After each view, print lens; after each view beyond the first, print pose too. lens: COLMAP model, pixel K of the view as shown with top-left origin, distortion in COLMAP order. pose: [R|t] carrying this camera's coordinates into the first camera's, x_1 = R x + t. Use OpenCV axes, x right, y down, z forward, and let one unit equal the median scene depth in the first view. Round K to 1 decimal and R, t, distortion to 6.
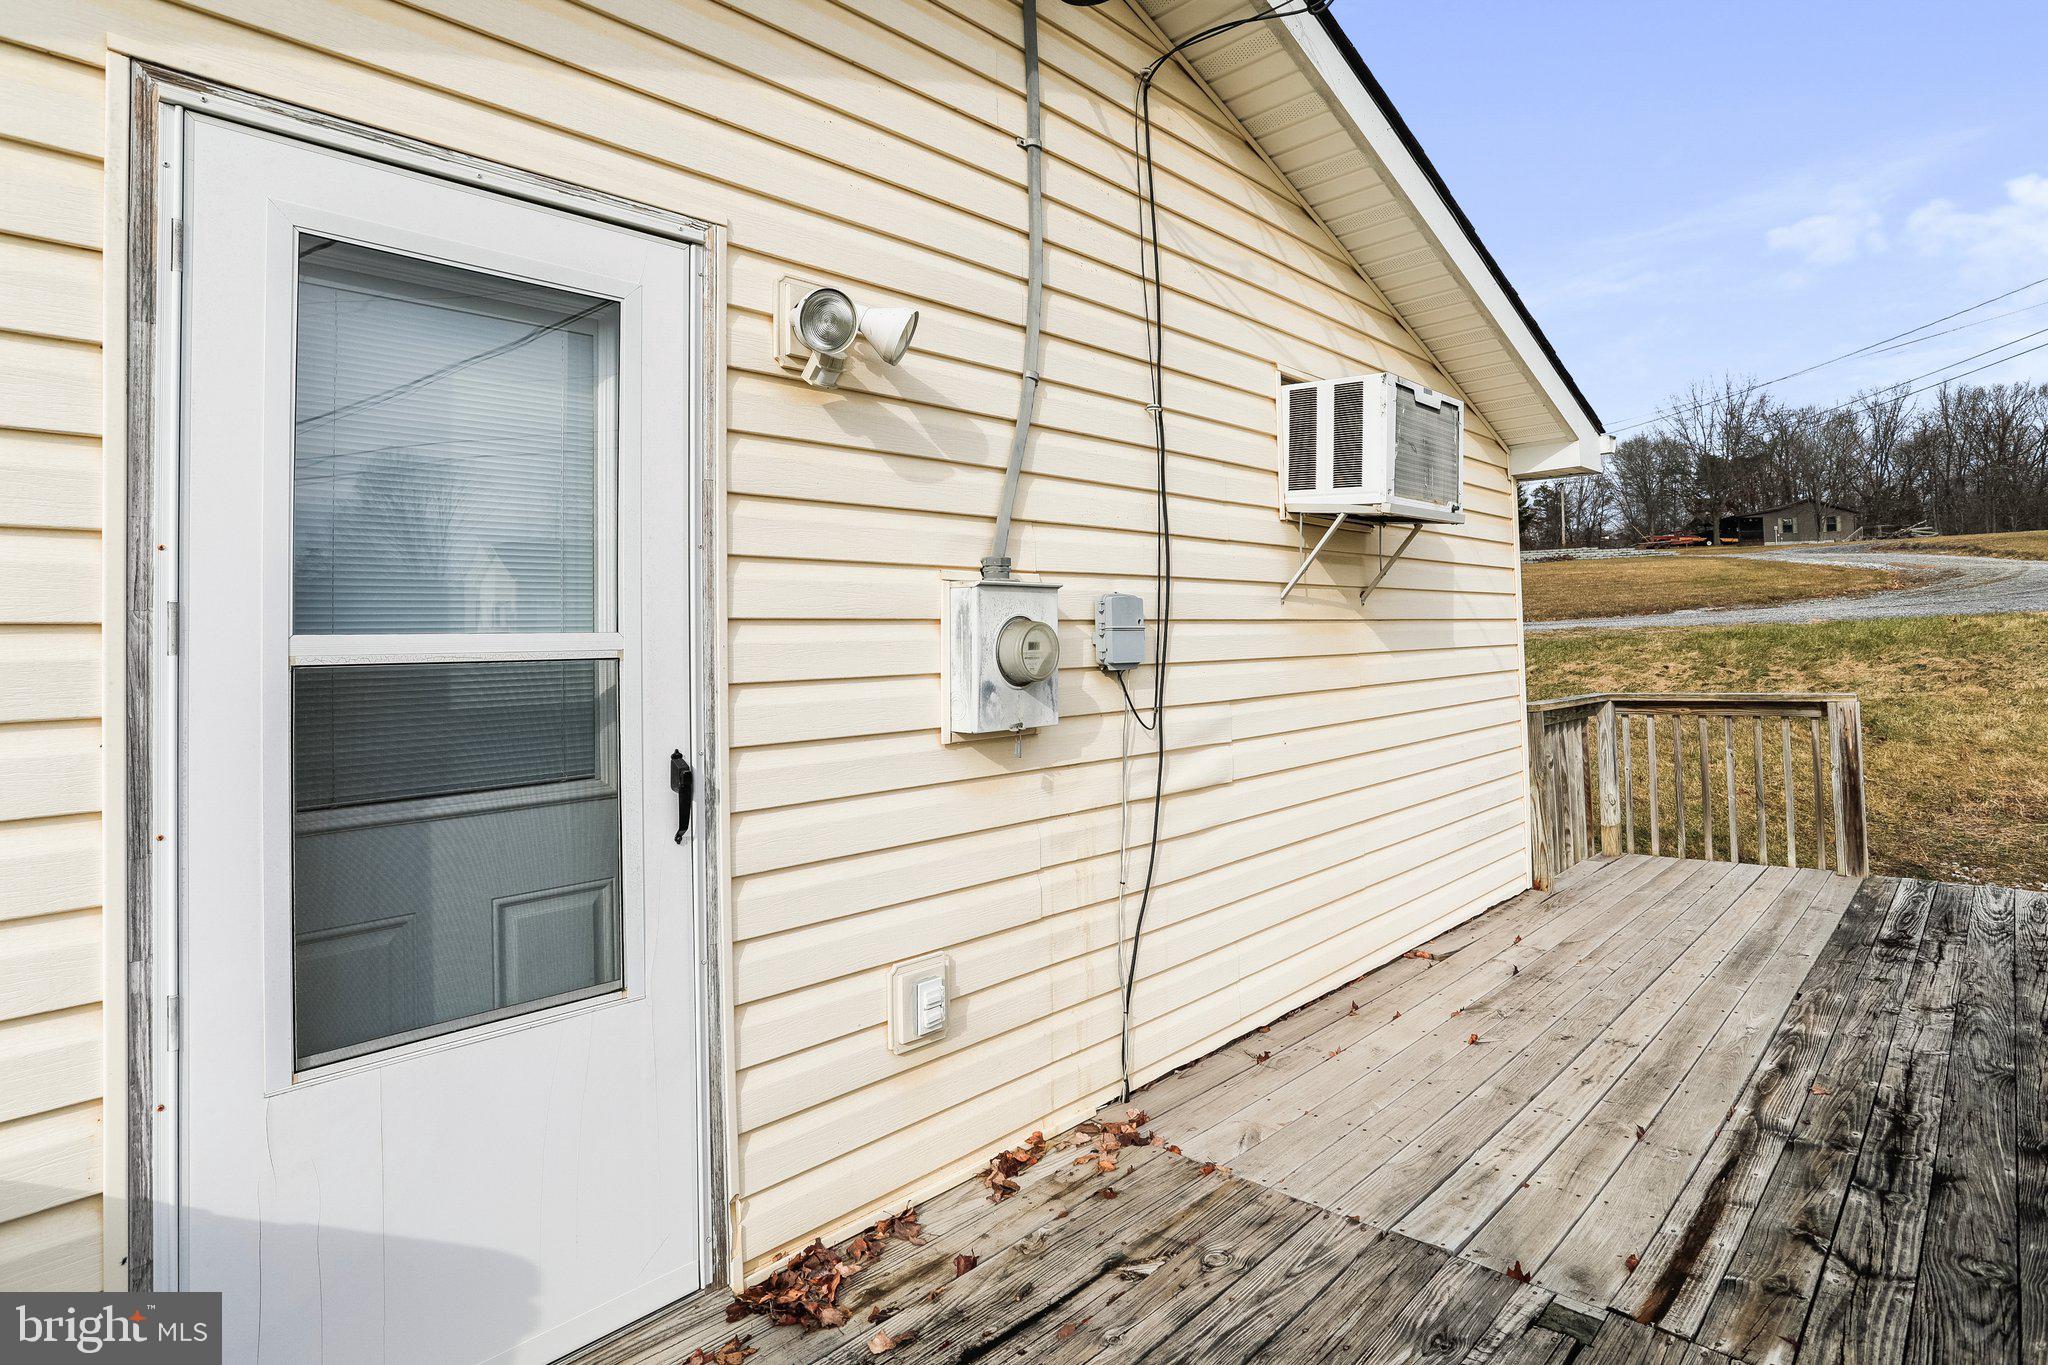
lens RADIAL K [[1053.5, 0, 1024.0], [0, 1053.5, 682.5], [0, 0, 1]] dist [-0.055100, 0.036105]
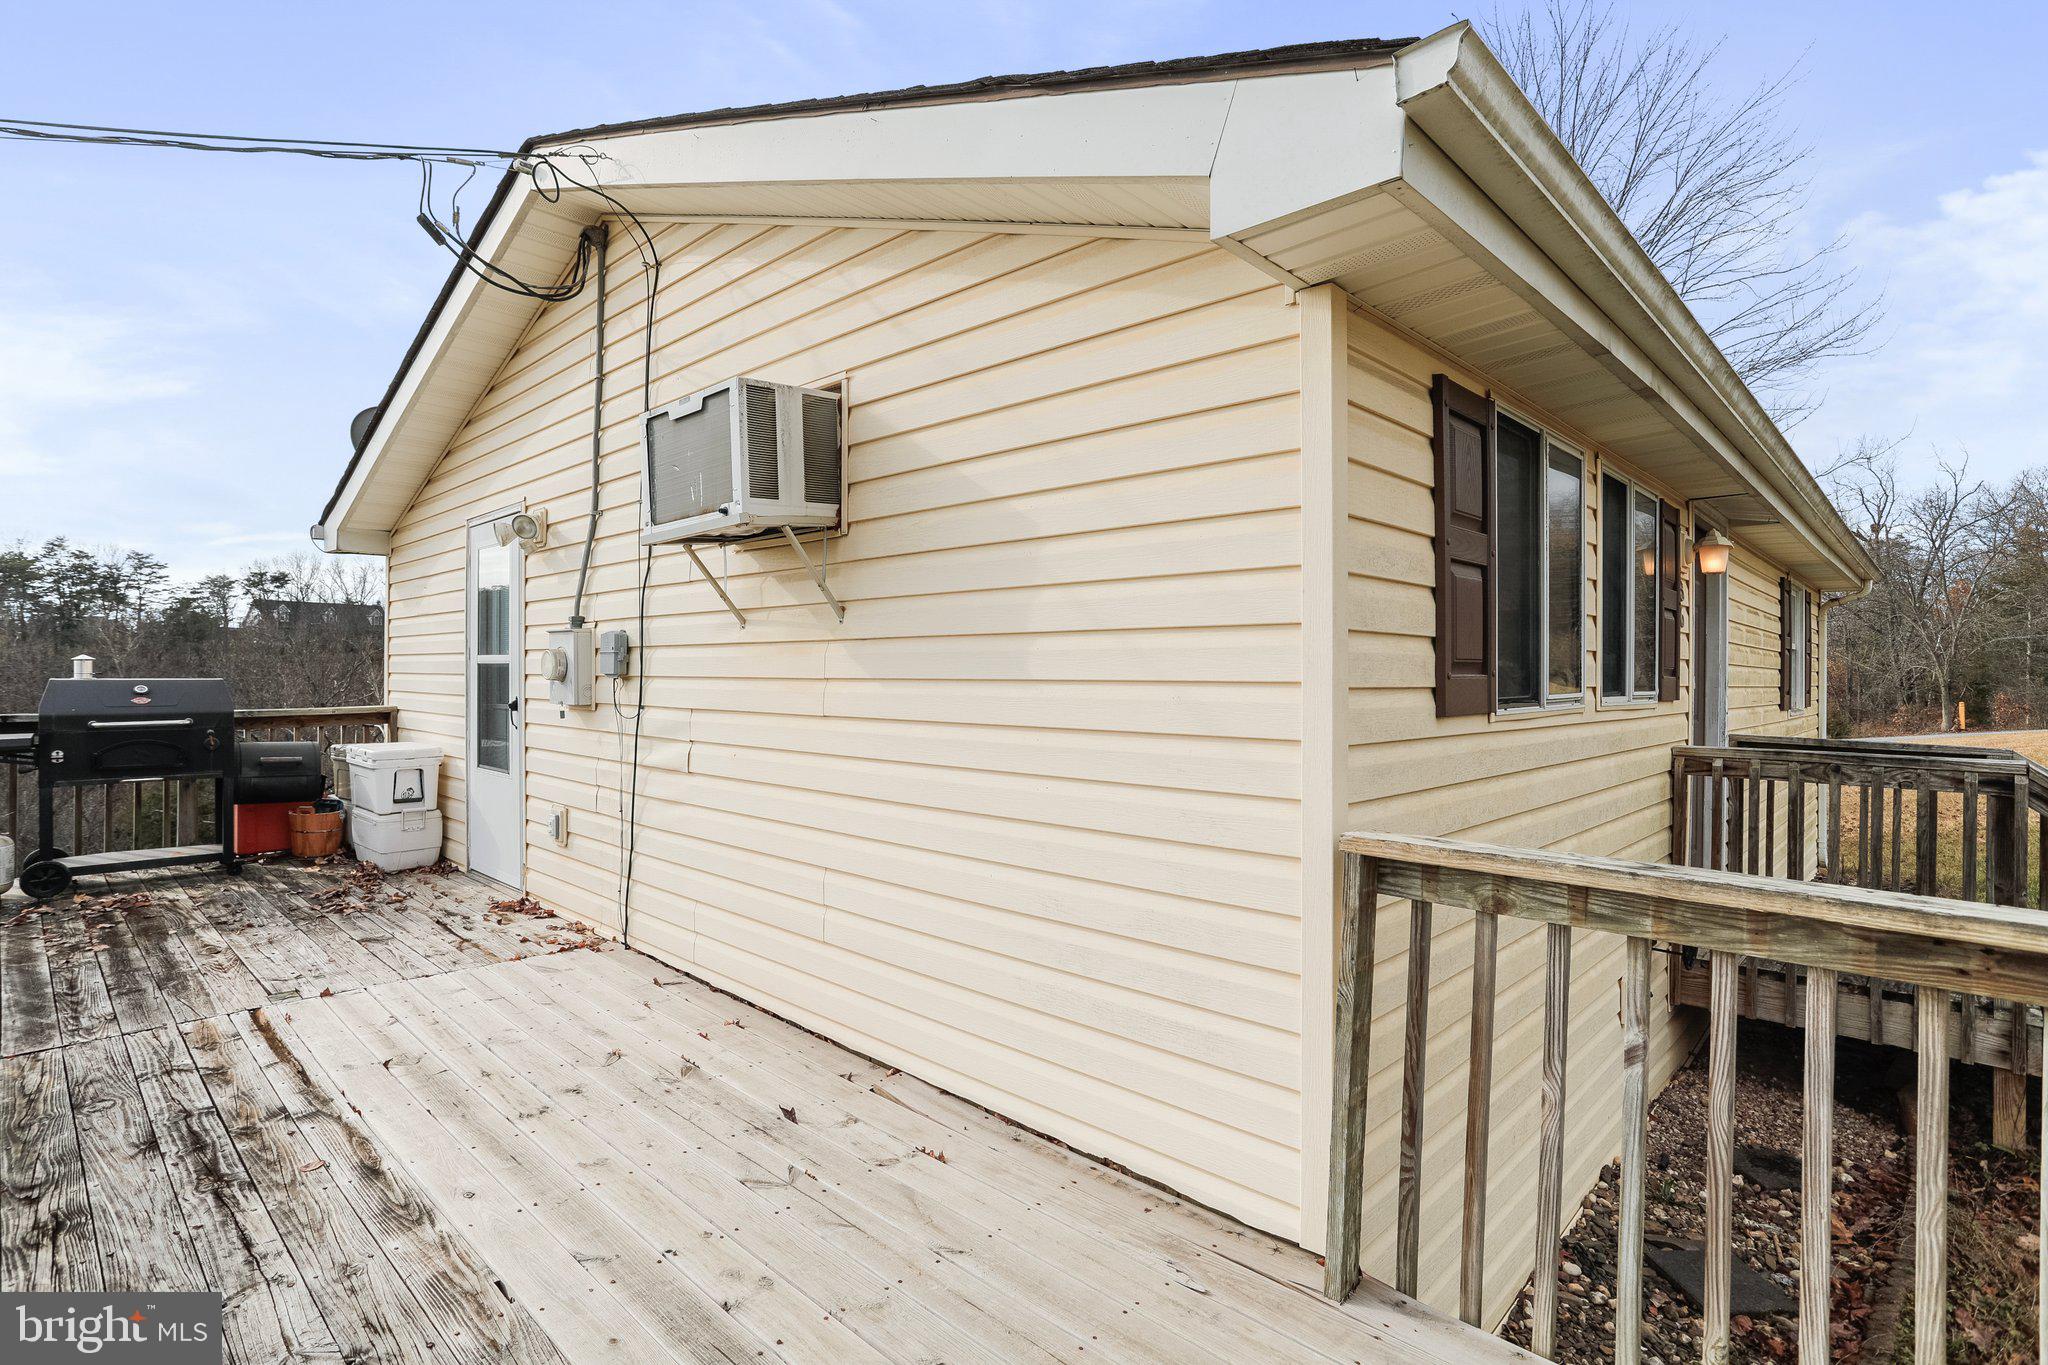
lens RADIAL K [[1010.1, 0, 1025.5], [0, 1010.1, 673.8], [0, 0, 1]] dist [-0.063343, 0.045354]
pose [[0.004255, 0.032060, -0.999477, 1.906257], [-0.037813, 0.998776, 0.031877, -0.104240], [0.999276, 0.037657, 0.005462, 1.878485]]
